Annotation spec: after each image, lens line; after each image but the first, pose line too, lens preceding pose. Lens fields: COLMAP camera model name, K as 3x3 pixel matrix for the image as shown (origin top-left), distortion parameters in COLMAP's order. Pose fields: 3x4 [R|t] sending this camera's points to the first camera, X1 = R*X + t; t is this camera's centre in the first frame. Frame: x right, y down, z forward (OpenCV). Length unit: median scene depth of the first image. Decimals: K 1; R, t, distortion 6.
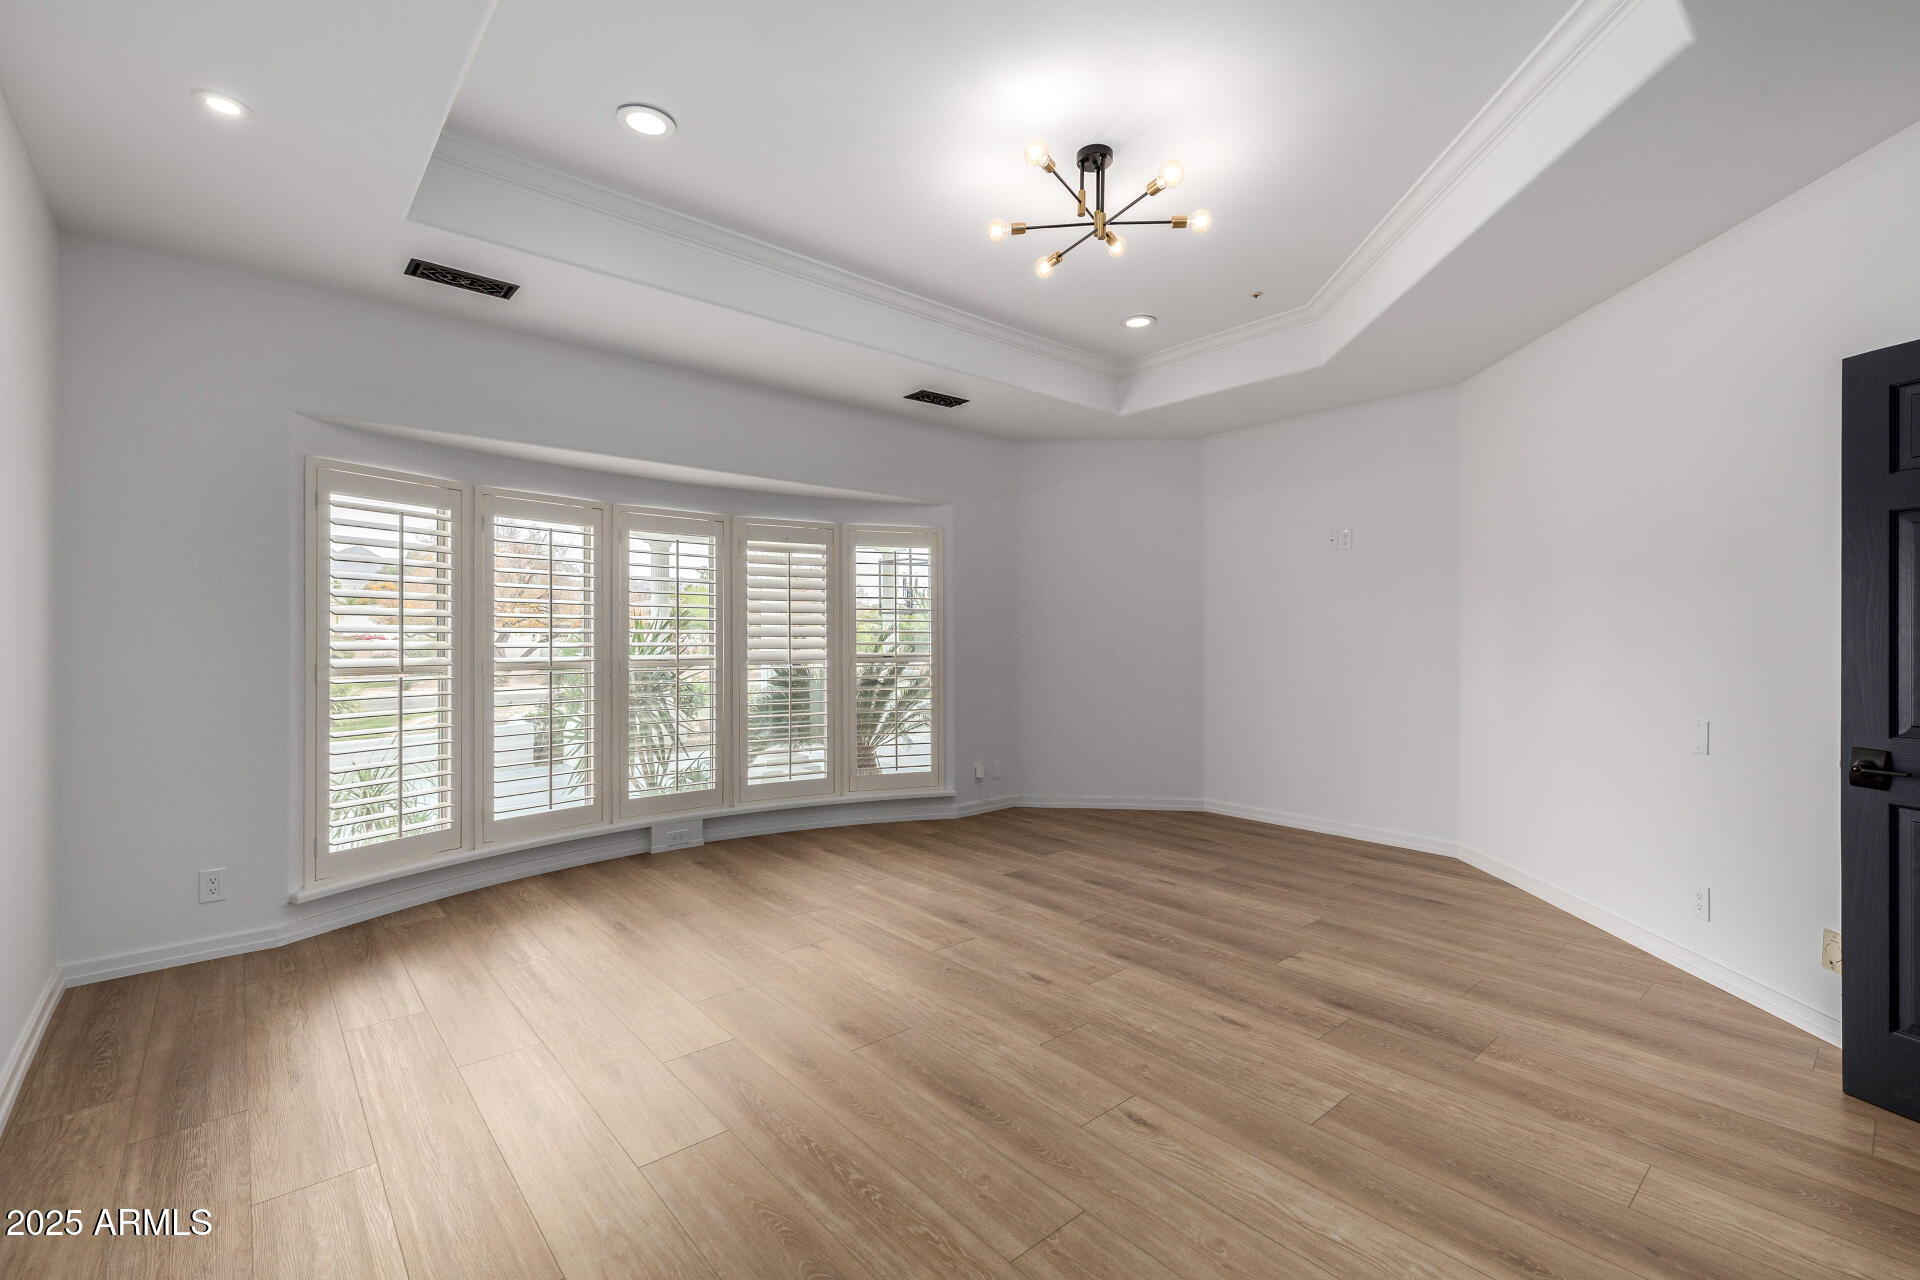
lens RADIAL K [[830.4, 0, 950.9], [0, 830.4, 636.5], [0, 0, 1]] dist [0.000837, 0.000306]
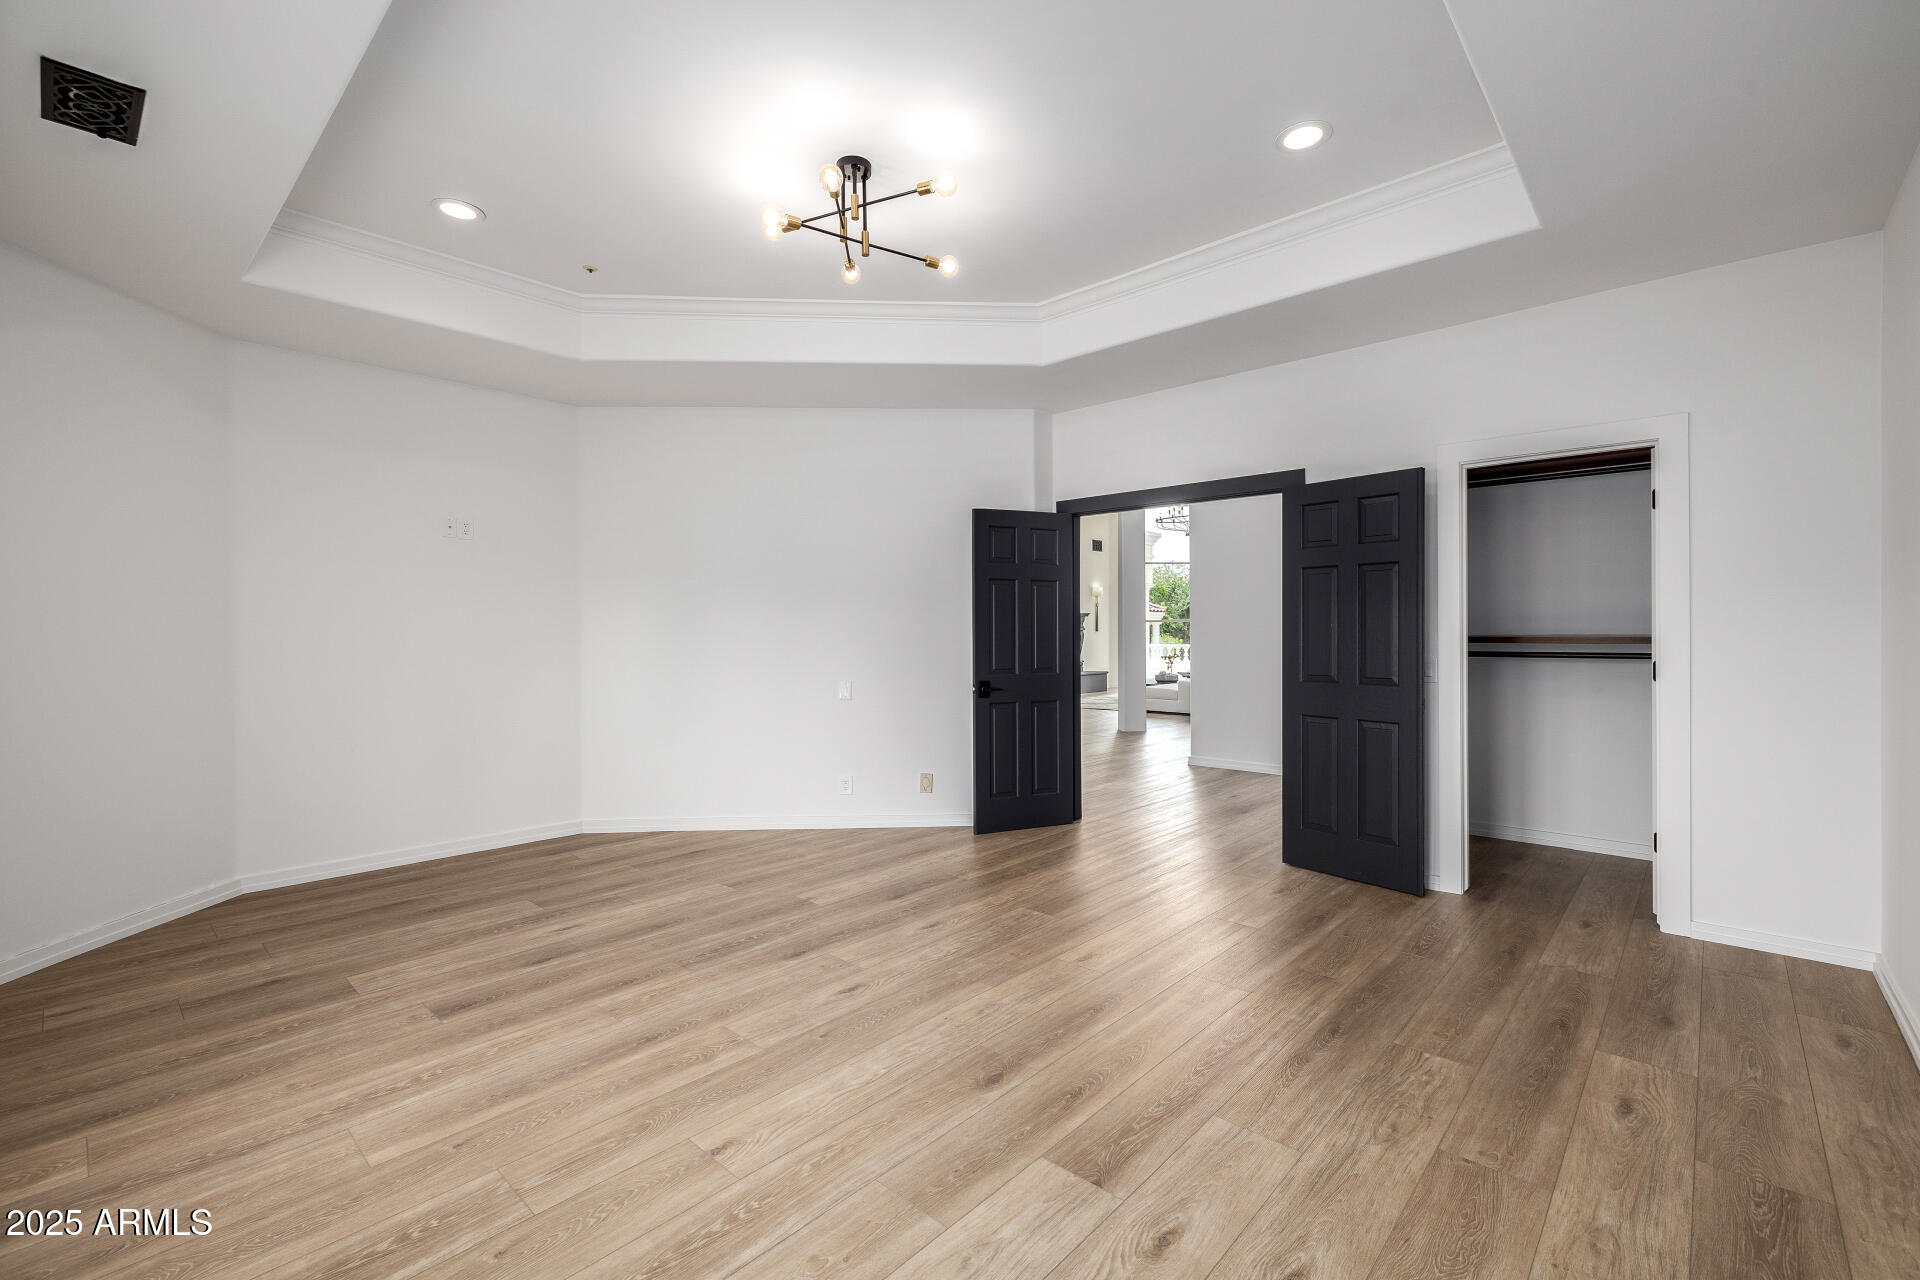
lens RADIAL K [[830.4, 0, 952.3], [0, 830.4, 636.4], [0, 0, 1]] dist [0.000837, 0.000306]
pose [[-0.117998, -0.005842, 0.992997, -0.755959], [0.004824, 0.999968, 0.006456, -0.001728], [-0.993002, 0.005552, -0.117966, 0.874685]]
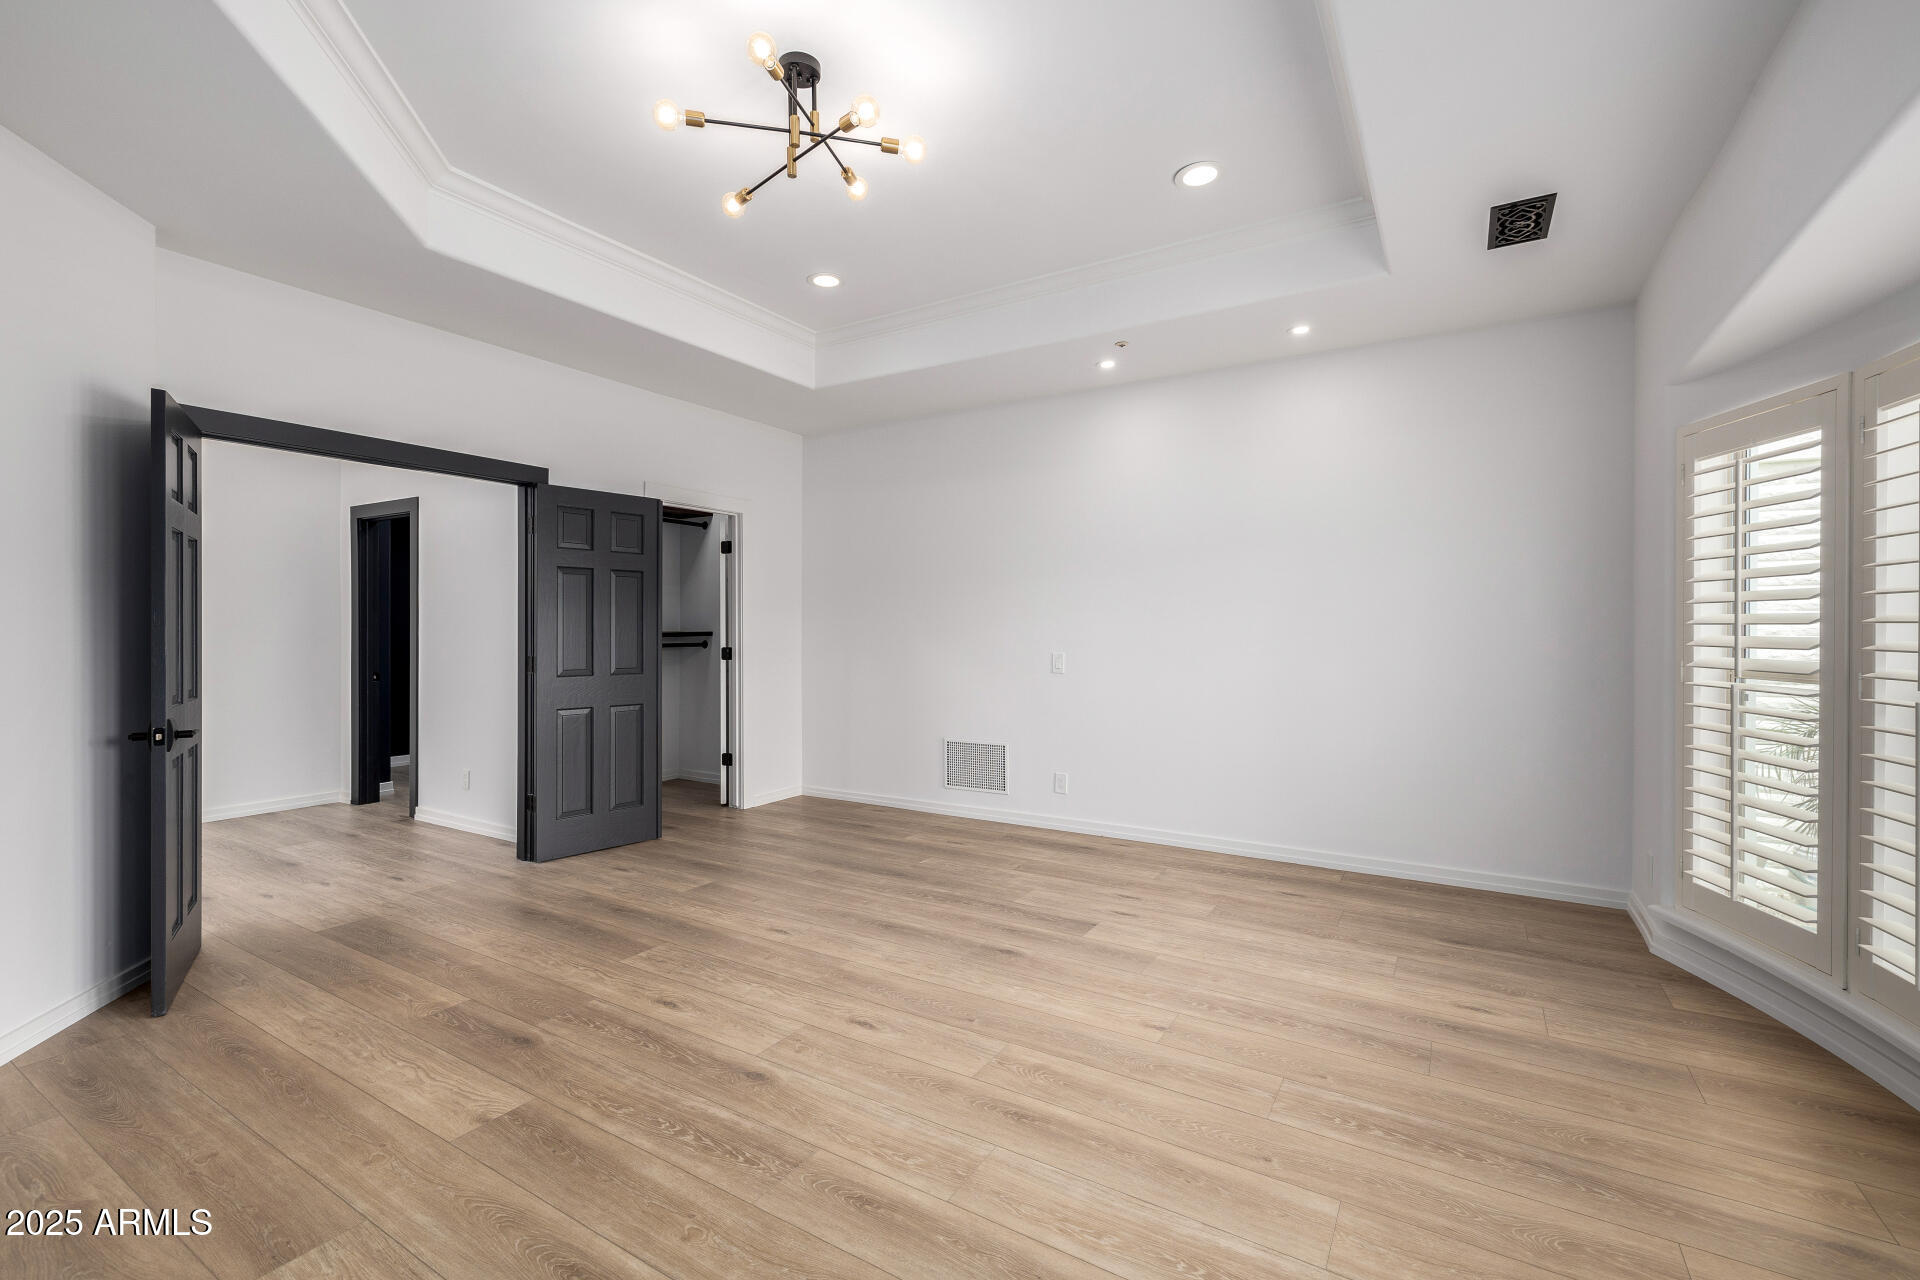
lens RADIAL K [[830.4, 0, 961.8], [0, 830.4, 632.7], [0, 0, 1]] dist [0.000837, 0.000306]
pose [[-0.948624, 0.000341, -0.316404, 0.248656], [-0.001533, 0.999983, 0.005672, -0.000183], [0.316400, 0.005866, -0.948608, 1.627191]]
